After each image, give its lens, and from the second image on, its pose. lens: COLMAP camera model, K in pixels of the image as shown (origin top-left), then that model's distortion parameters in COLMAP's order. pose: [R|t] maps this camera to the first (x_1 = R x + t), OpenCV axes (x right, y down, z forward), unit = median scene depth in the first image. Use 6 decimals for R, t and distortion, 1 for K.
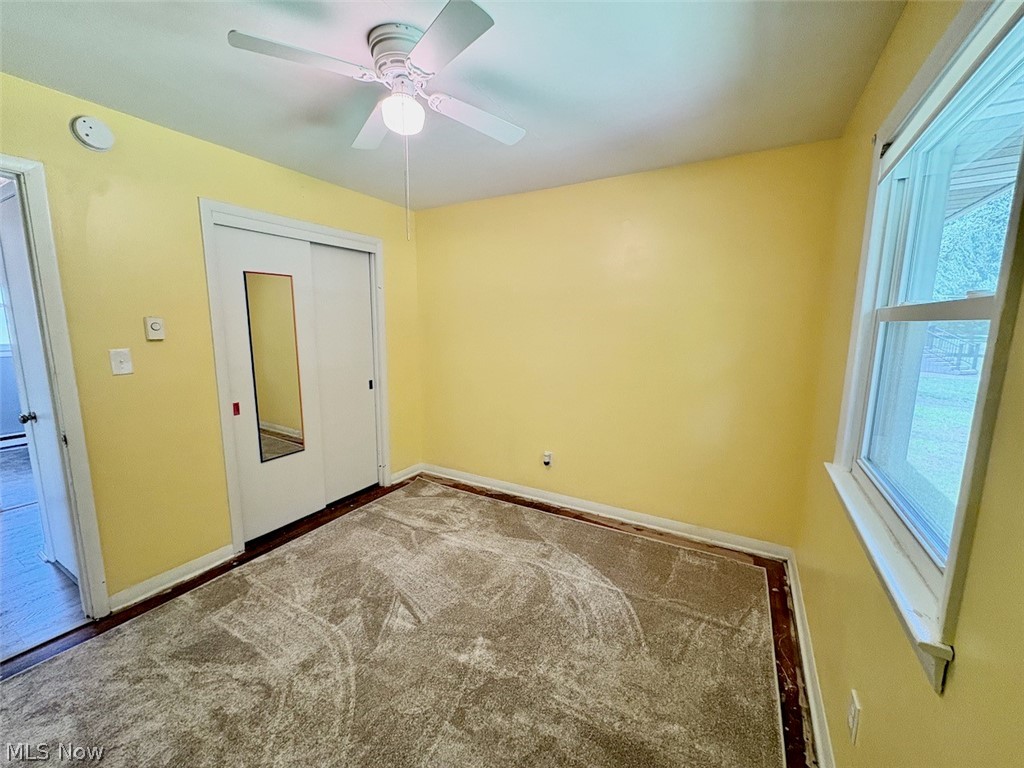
lens RADIAL K [[407.2, 0, 512.9], [0, 407.2, 380.9], [0, 0, 1]] dist [-0.000826, 0.000359]
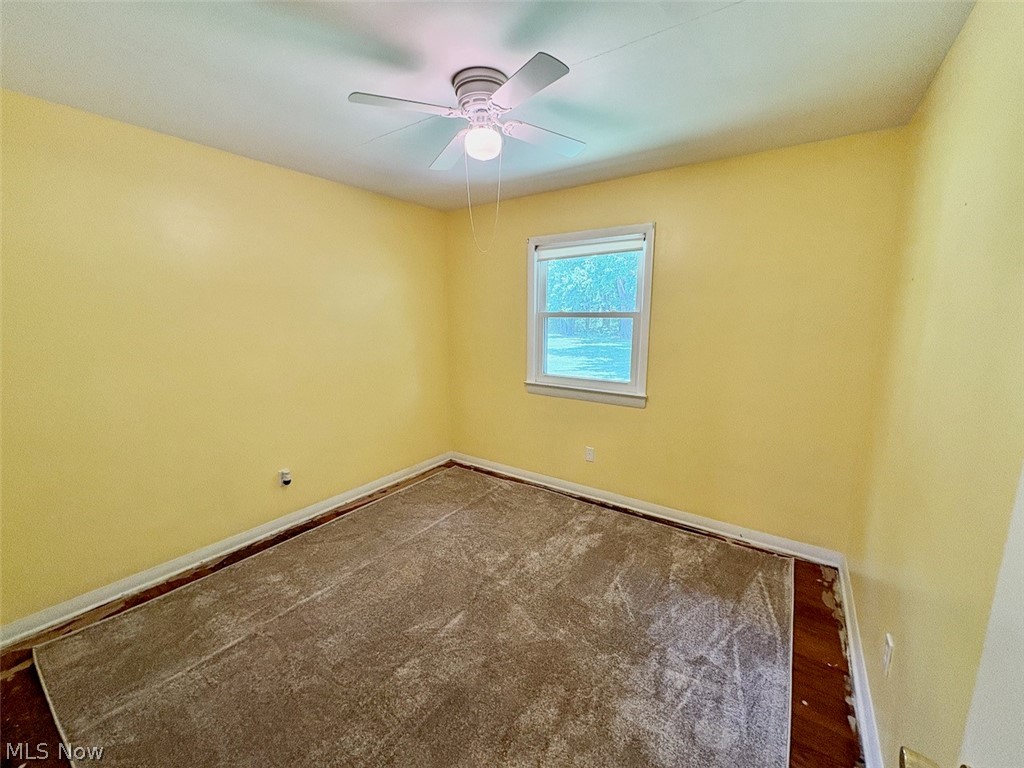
lens RADIAL K [[407.2, 0, 510.5], [0, 407.2, 382.2], [0, 0, 1]] dist [-0.000826, 0.000359]
pose [[0.071173, -0.154578, 0.985414, -0.742613], [0.143939, 0.979170, 0.143203, -0.063944], [-0.987024, 0.131648, 0.091940, 0.448755]]
